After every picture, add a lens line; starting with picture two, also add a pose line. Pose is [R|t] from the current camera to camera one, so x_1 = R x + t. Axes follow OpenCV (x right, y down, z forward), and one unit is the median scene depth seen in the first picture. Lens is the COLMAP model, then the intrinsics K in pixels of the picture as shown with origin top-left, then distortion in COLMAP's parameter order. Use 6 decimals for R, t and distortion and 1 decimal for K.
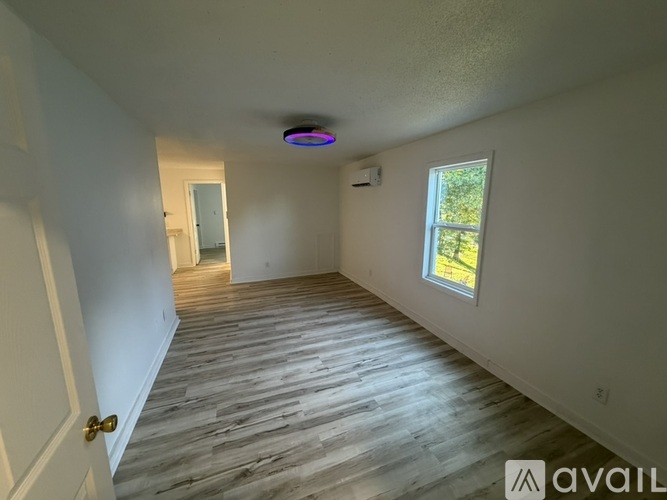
lens RADIAL K [[266.5, 0, 329.7], [0, 266.5, 251.4], [0, 0, 1]] dist [-0.001580, -0.000004]
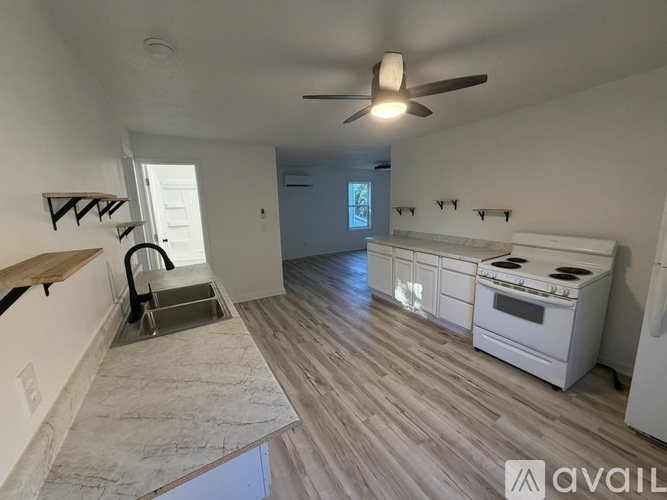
lens RADIAL K [[266.5, 0, 334.3], [0, 266.5, 248.1], [0, 0, 1]] dist [-0.001580, -0.000004]
pose [[-0.181081, -0.173489, 0.968045, -2.041593], [0.216078, 0.953248, 0.211256, -0.278944], [-0.959437, 0.247428, -0.135128, 1.589308]]
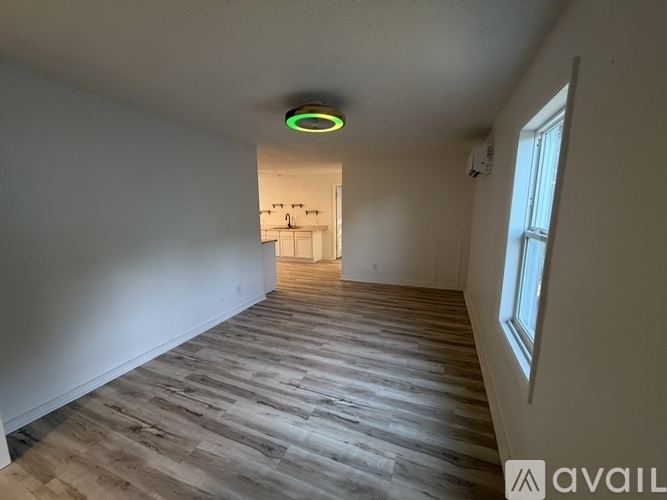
lens RADIAL K [[266.5, 0, 331.8], [0, 266.5, 250.1], [0, 0, 1]] dist [-0.001580, -0.000004]
pose [[0.735095, 0.109047, -0.669137, 0.491157], [-0.121401, 0.992199, 0.028328, -0.029594], [0.667007, 0.060410, 0.742599, 0.334998]]
